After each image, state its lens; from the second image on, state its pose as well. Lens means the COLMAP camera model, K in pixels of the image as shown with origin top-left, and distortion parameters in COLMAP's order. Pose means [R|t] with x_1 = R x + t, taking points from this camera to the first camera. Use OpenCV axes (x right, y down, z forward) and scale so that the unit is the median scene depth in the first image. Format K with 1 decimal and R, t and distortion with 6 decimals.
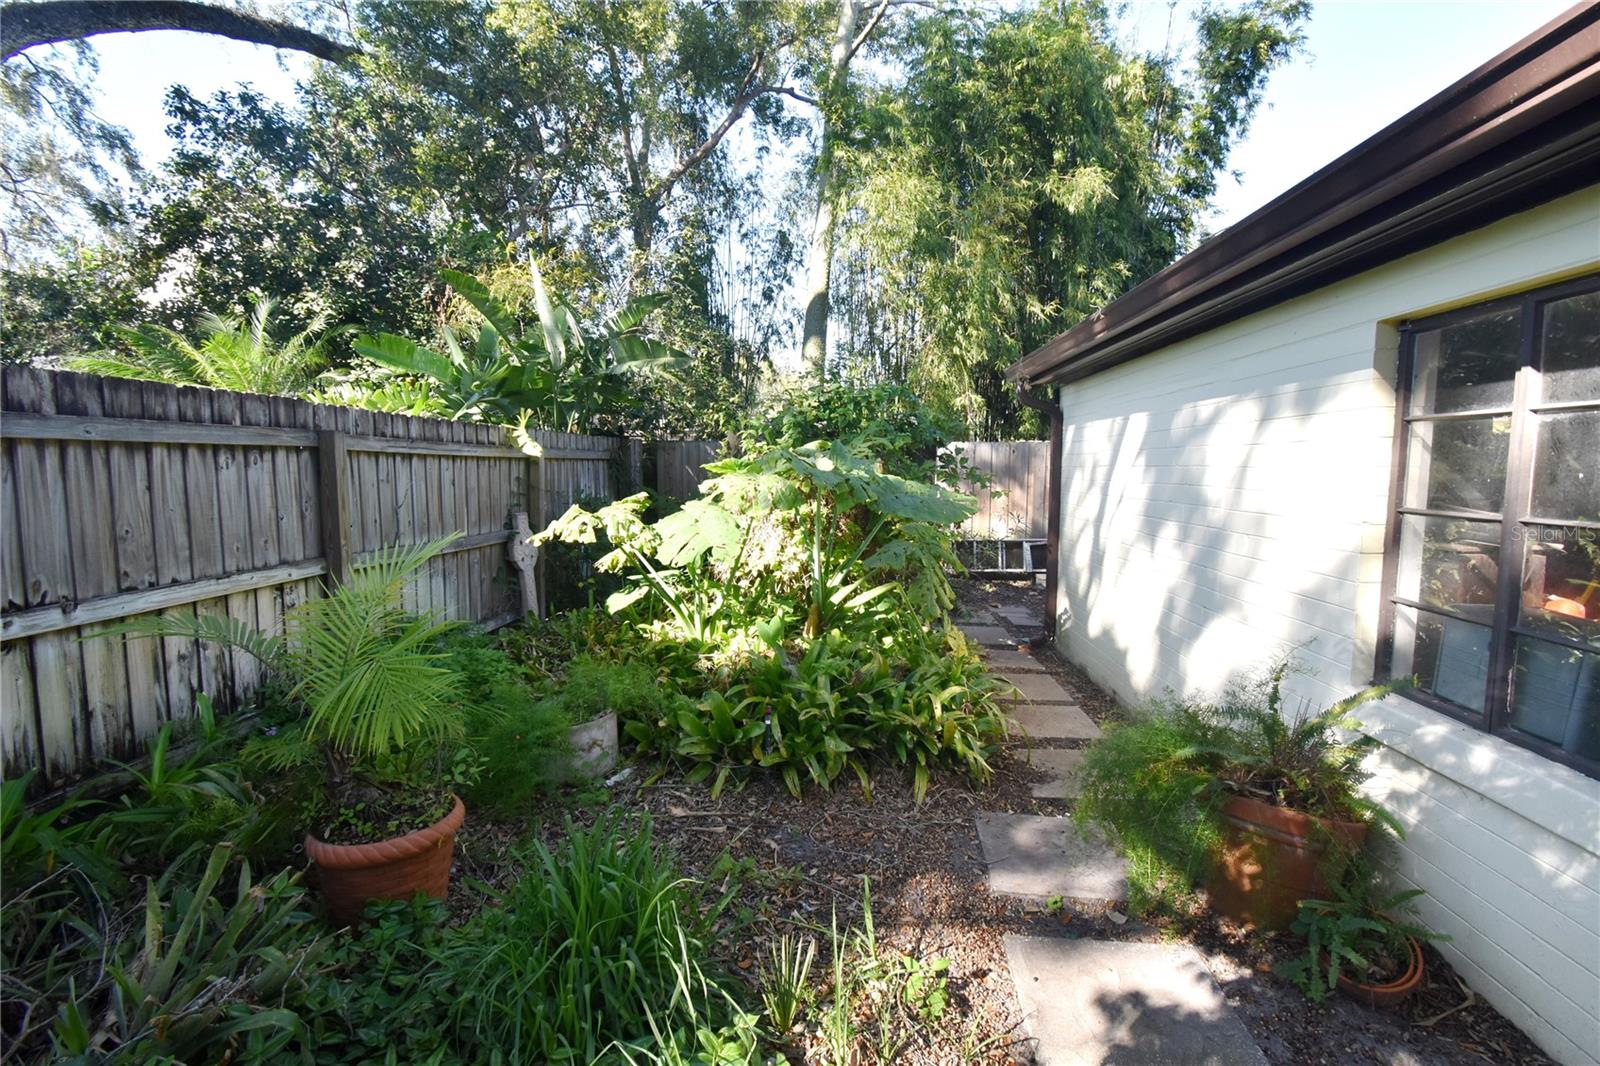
lens RADIAL K [[703.7, 0, 806.8], [0, 703.7, 525.7], [0, 0, 1]] dist [0.000544, -0.000238]
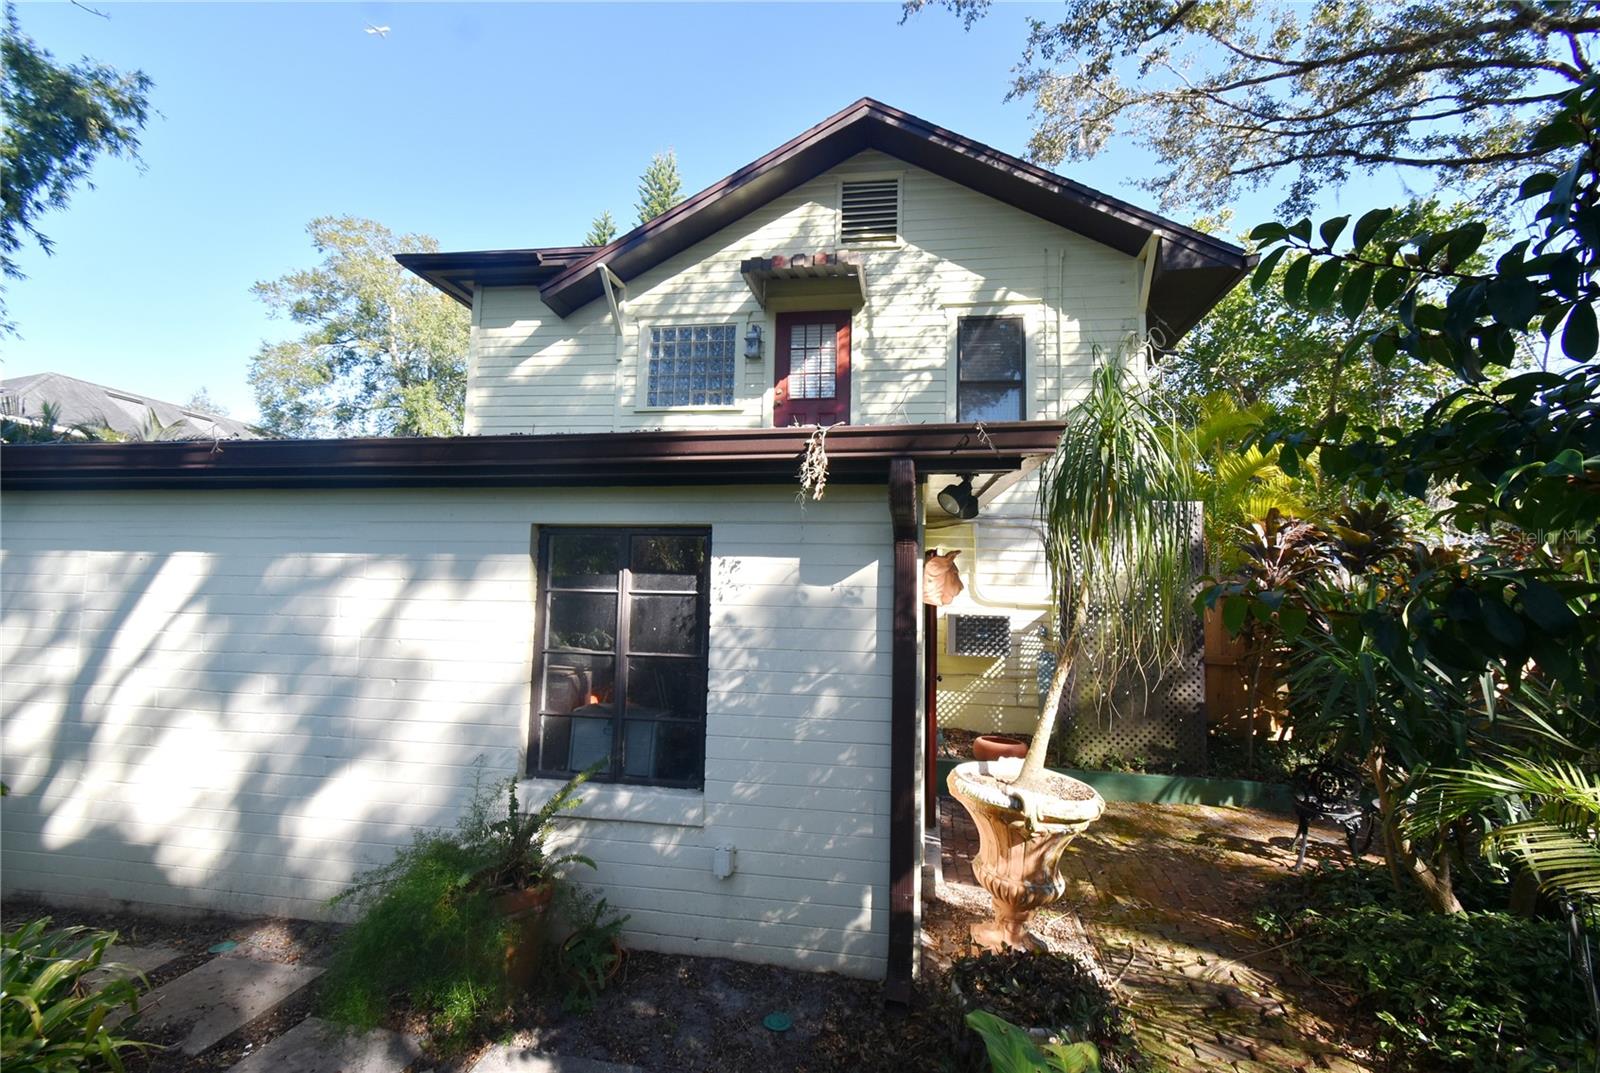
lens RADIAL K [[703.7, 0, 806.8], [0, 703.7, 529.2], [0, 0, 1]] dist [0.000544, -0.000238]
pose [[0.101067, 0.087461, 0.991028, -0.580282], [0.070110, 0.993026, -0.094788, -0.096313], [-0.992406, 0.079061, 0.094230, 0.284281]]
